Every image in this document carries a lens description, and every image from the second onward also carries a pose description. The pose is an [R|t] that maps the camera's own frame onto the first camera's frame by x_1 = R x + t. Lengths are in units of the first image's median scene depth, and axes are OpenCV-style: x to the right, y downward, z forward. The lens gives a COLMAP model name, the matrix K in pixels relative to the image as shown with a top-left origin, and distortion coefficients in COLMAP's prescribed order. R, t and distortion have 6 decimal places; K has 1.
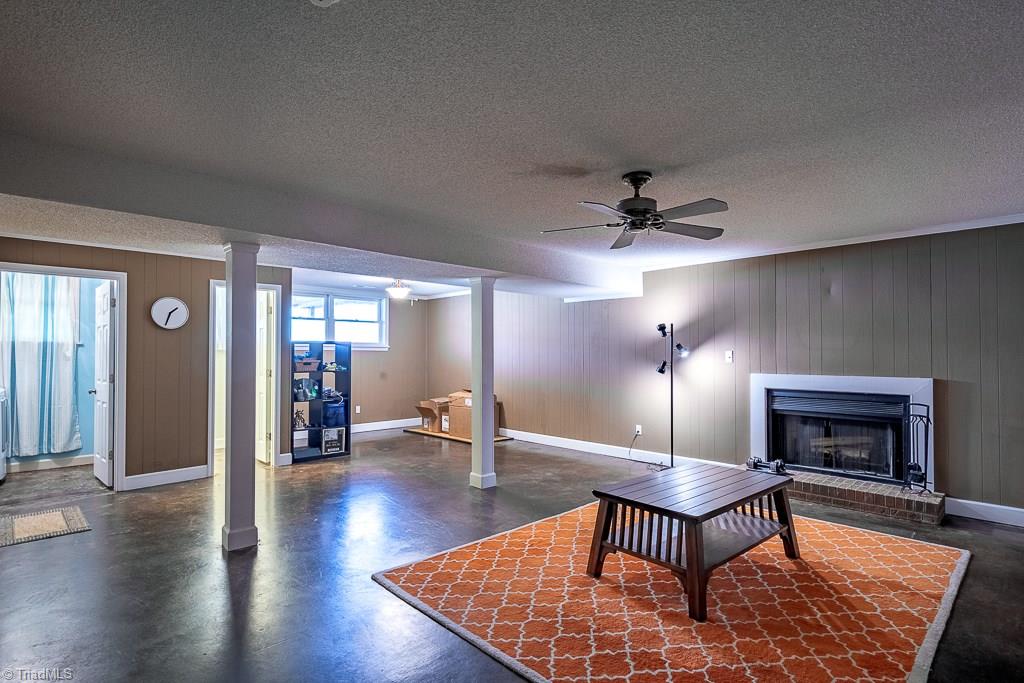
lens RADIAL K [[528.5, 0, 512.0], [0, 528.5, 341.5], [0, 0, 1]] dist [0.000633, 0.000142]
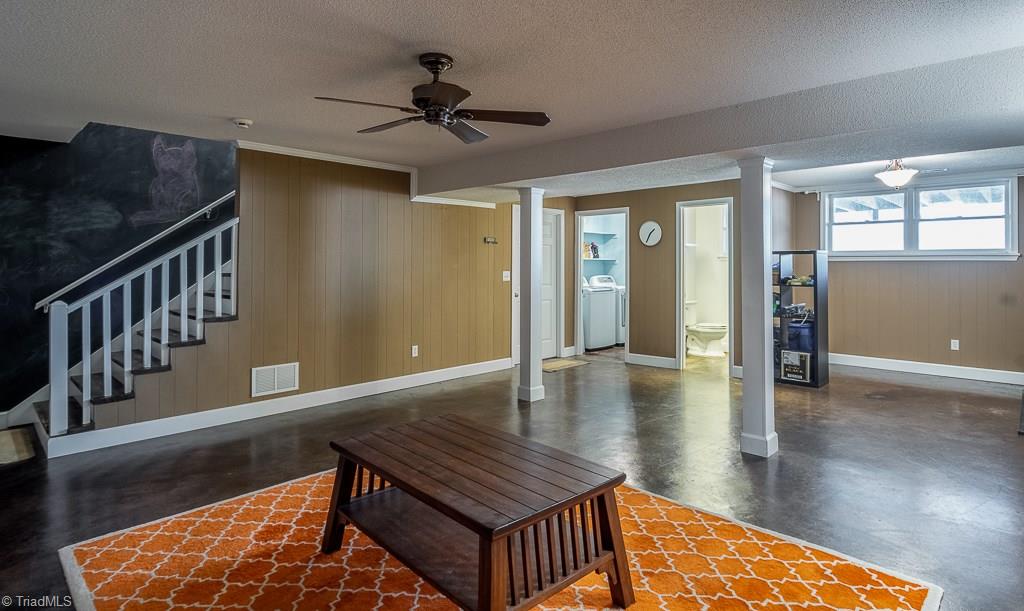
lens RADIAL K [[525.8, 0, 511.9], [0, 525.8, 256.3], [0, 0, 1]] dist [0.000021, 0.000047]
pose [[0.016763, -0.013194, -0.999772, 0.540465], [0.022219, 0.999671, -0.012821, 0.009558], [0.999613, -0.021999, 0.017051, 0.550334]]
